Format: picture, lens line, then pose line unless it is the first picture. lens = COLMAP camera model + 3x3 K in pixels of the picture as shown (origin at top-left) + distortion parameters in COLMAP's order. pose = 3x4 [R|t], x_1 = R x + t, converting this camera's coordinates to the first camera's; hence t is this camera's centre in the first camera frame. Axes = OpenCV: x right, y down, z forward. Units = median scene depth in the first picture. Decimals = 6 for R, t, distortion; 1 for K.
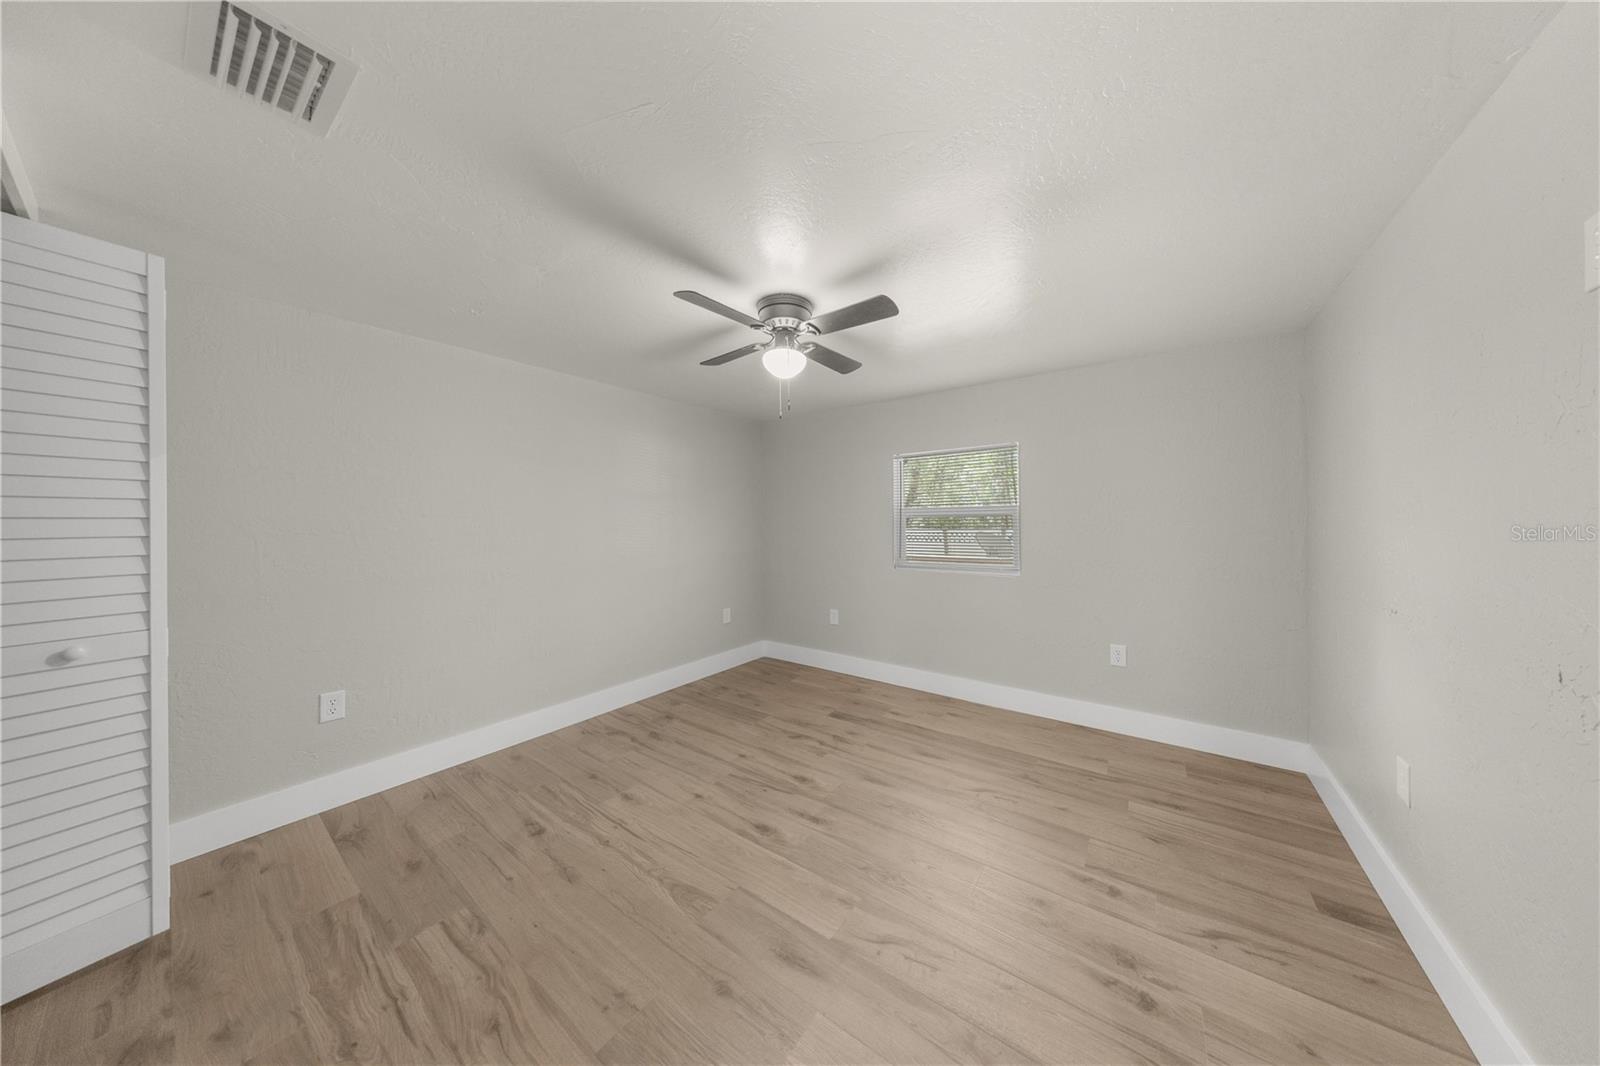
lens RADIAL K [[461.7, 0, 800.0], [0, 461.7, 533.0], [0, 0, 1]] dist [0.000018, -0.000001]
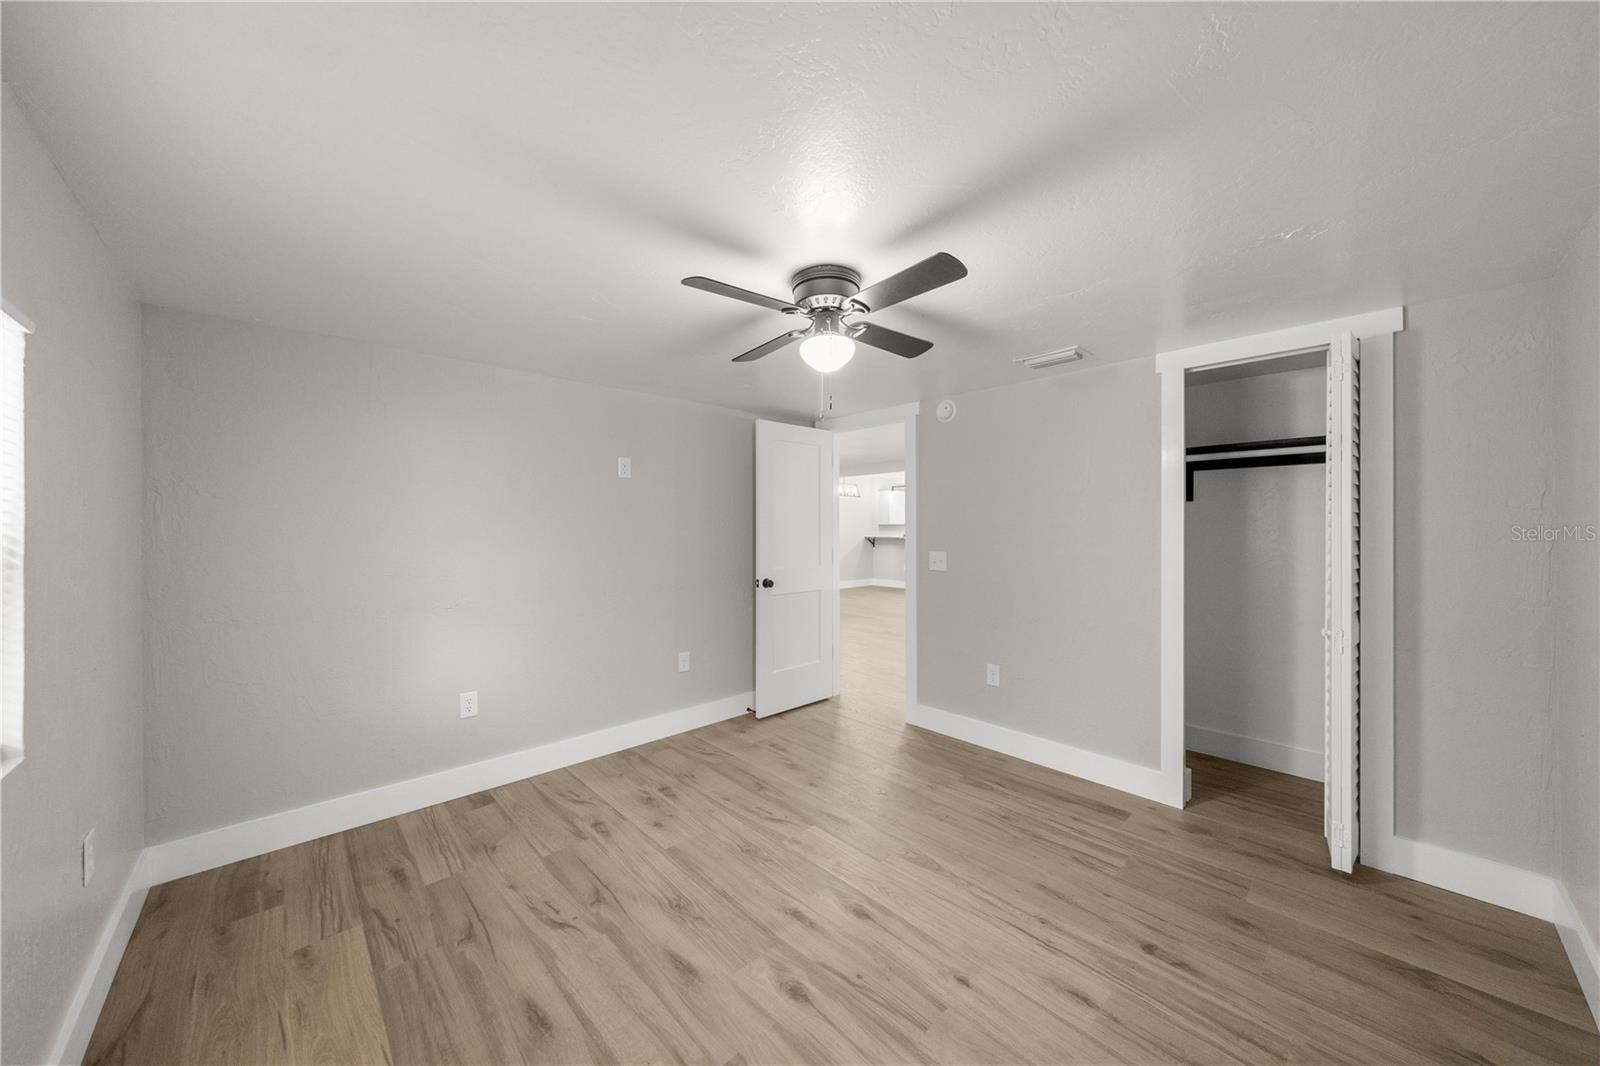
lens RADIAL K [[539.8, 0, 800.0], [0, 539.8, 533.0], [0, 0, 1]] dist [-0.000130, -0.000046]
pose [[-0.984278, 0.009727, 0.176361, -0.149565], [0.015227, 0.999438, 0.029859, -0.087227], [-0.175971, 0.032075, -0.983873, 1.940552]]
